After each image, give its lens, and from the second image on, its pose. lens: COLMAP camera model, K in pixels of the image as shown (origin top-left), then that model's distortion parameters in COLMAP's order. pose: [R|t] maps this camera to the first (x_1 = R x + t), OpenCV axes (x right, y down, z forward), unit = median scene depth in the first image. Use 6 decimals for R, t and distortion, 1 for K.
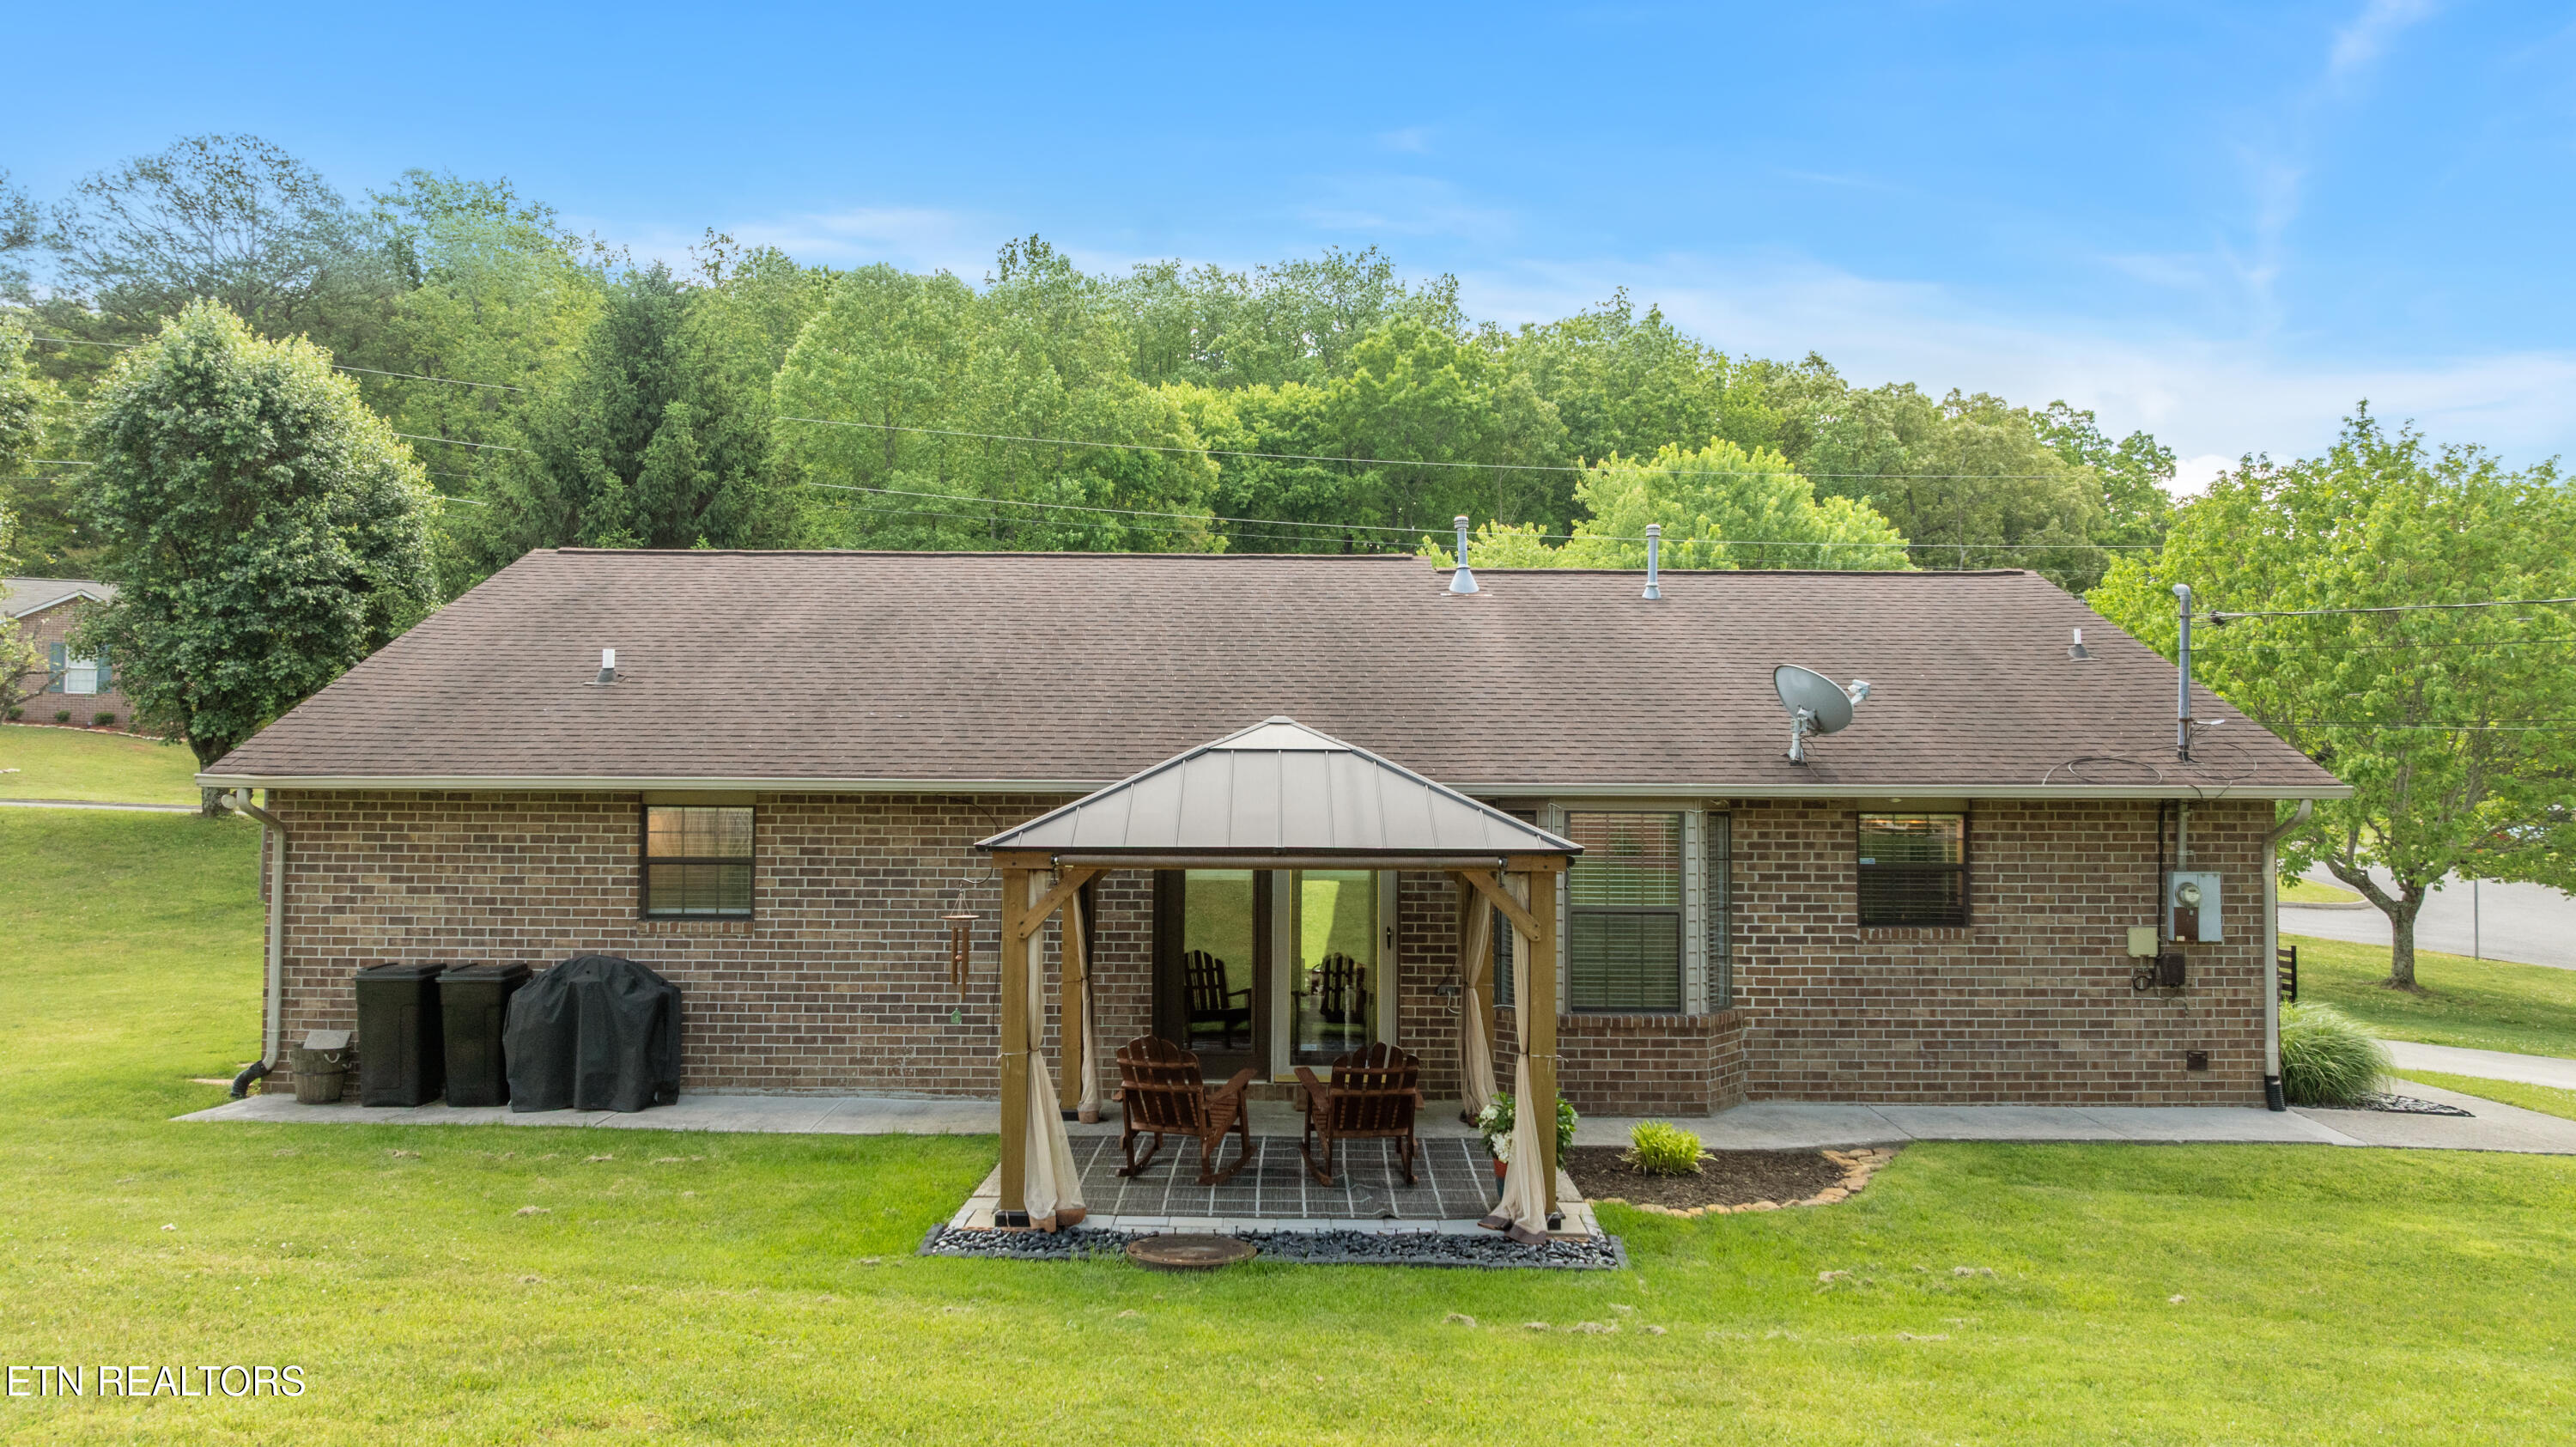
lens RADIAL K [[1675.4, 0, 1288.0], [0, 1675.4, 723.5], [0, 0, 1]] dist [0.035900, -0.106500]
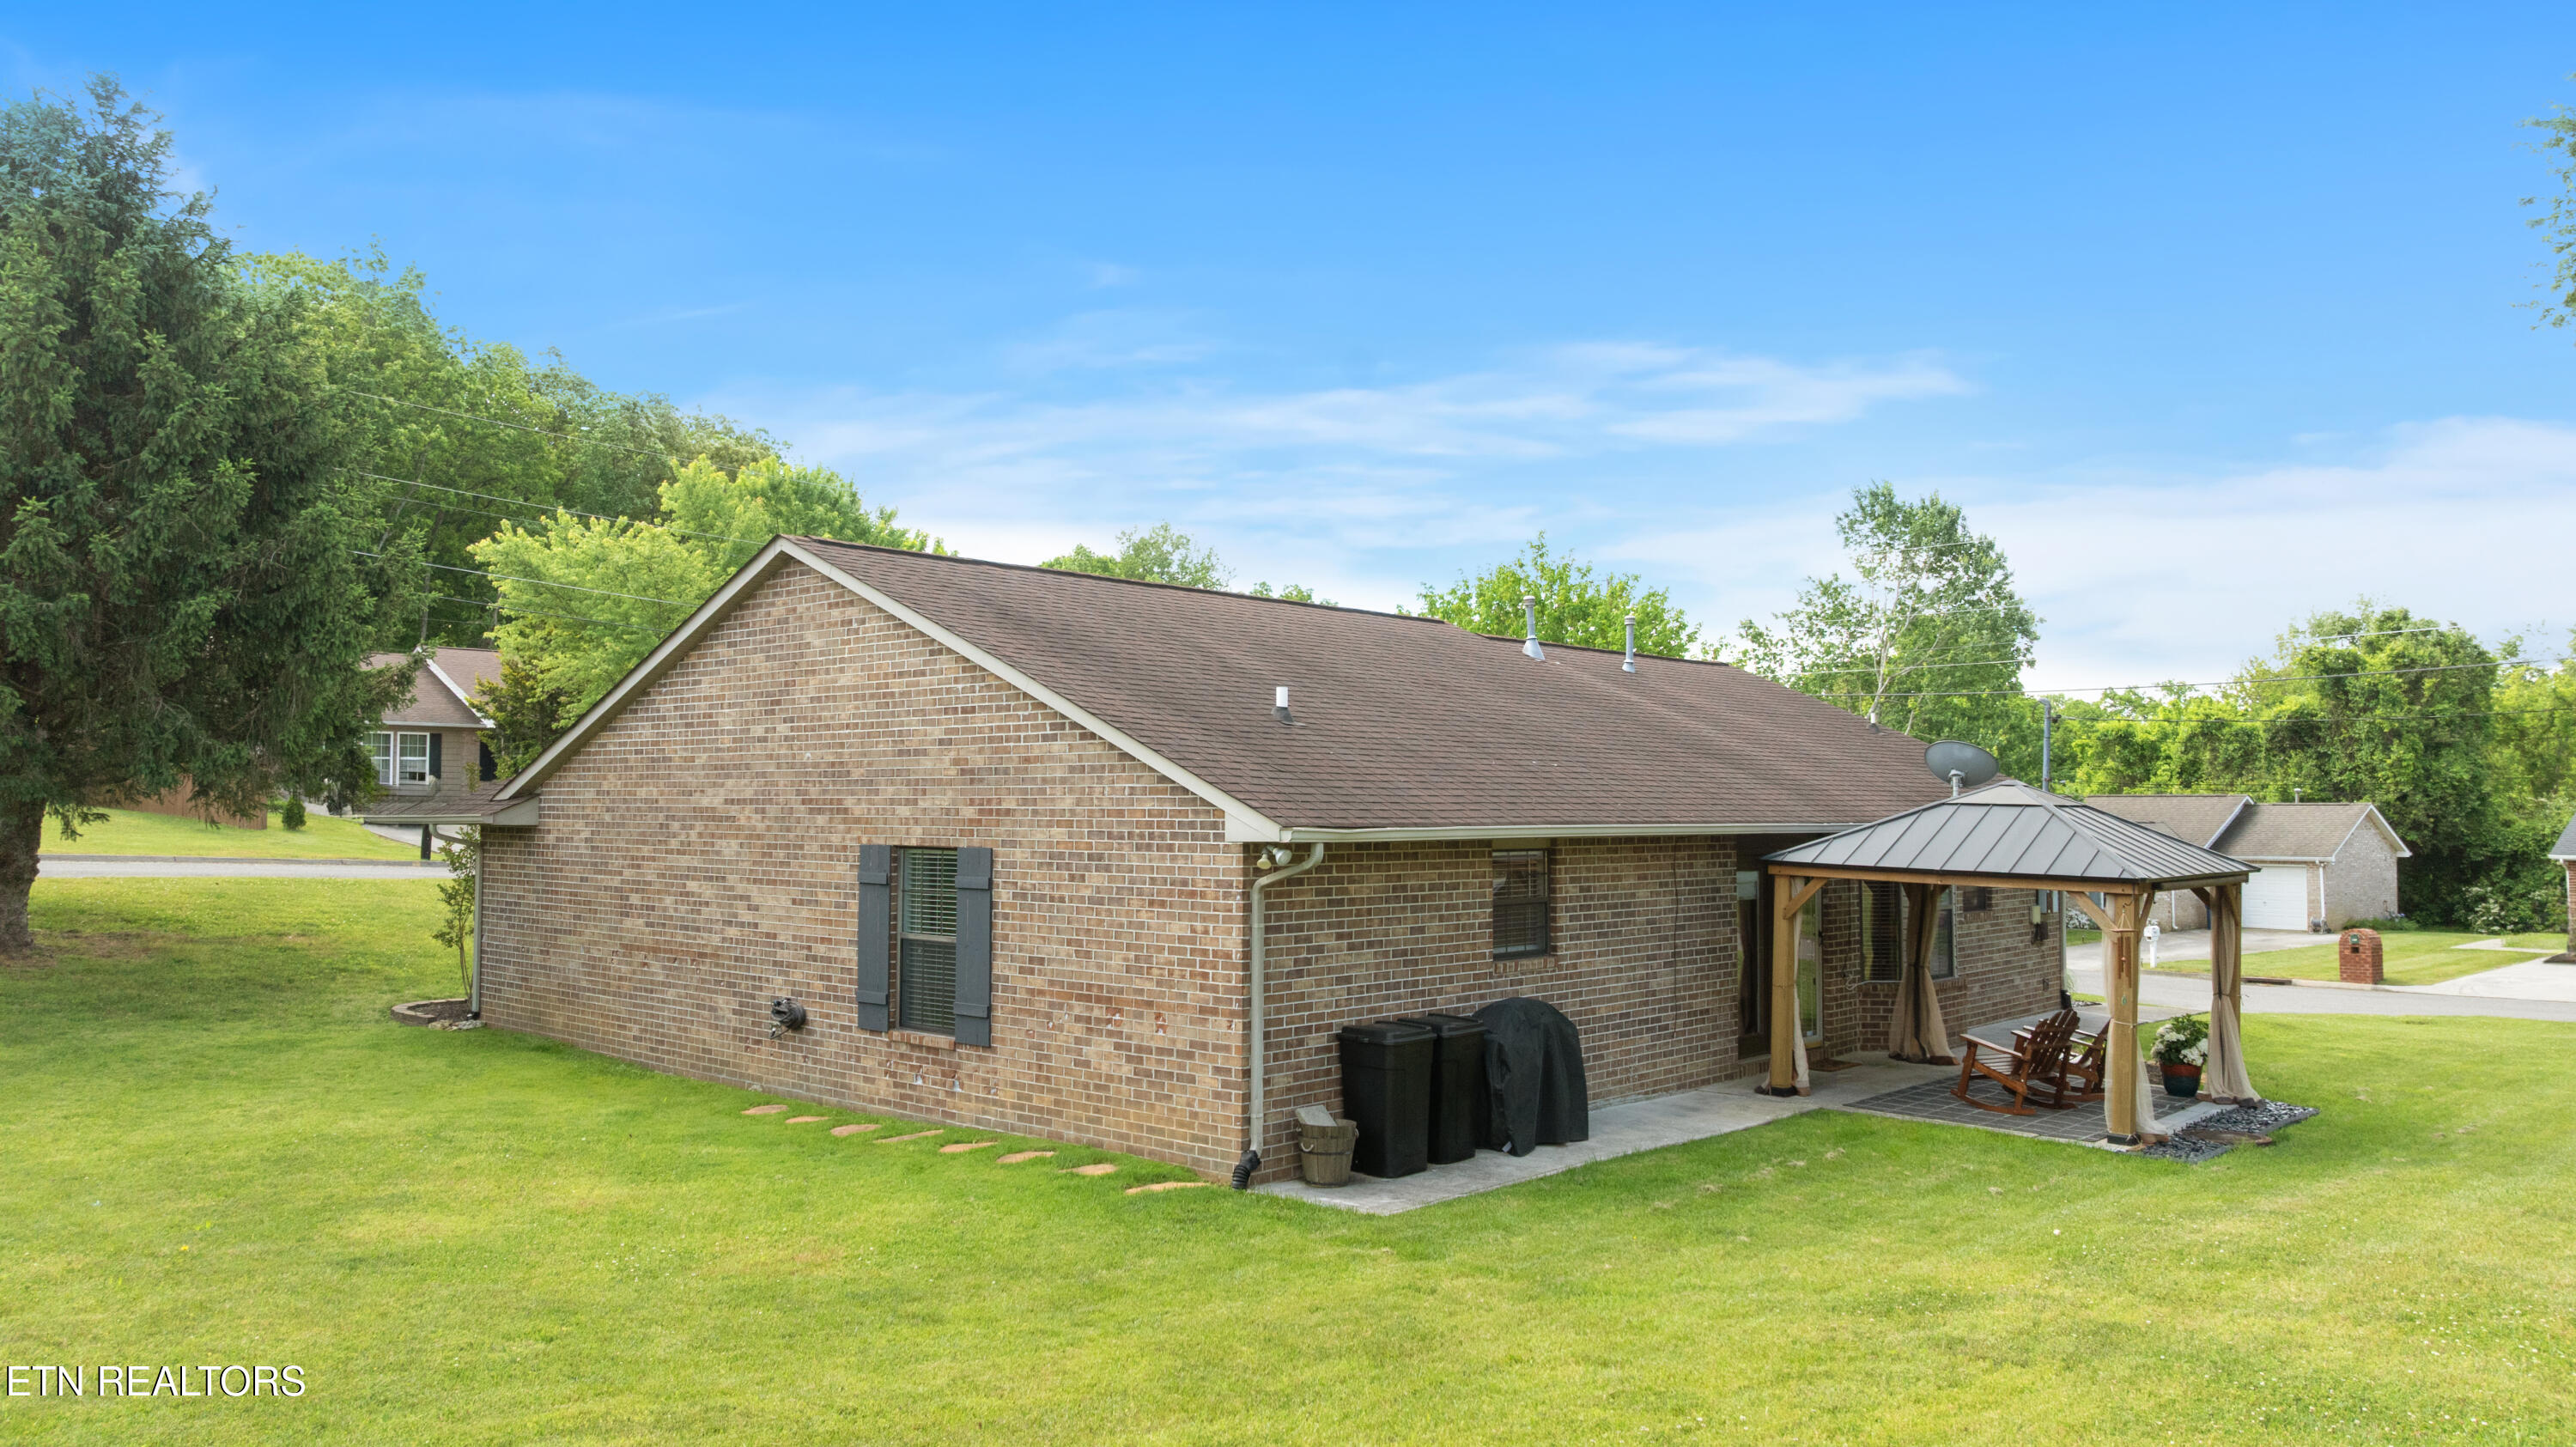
lens RADIAL K [[1762.8, 0, 1288.0], [0, 1762.8, 723.5], [0, 0, 1]] dist [-0.018050, 0.003502]
pose [[0.687722, 0.030272, 0.725343, -1.266633], [-0.025085, 0.999524, -0.017932, -0.007188], [-0.725541, -0.005863, 0.688154, 0.345654]]
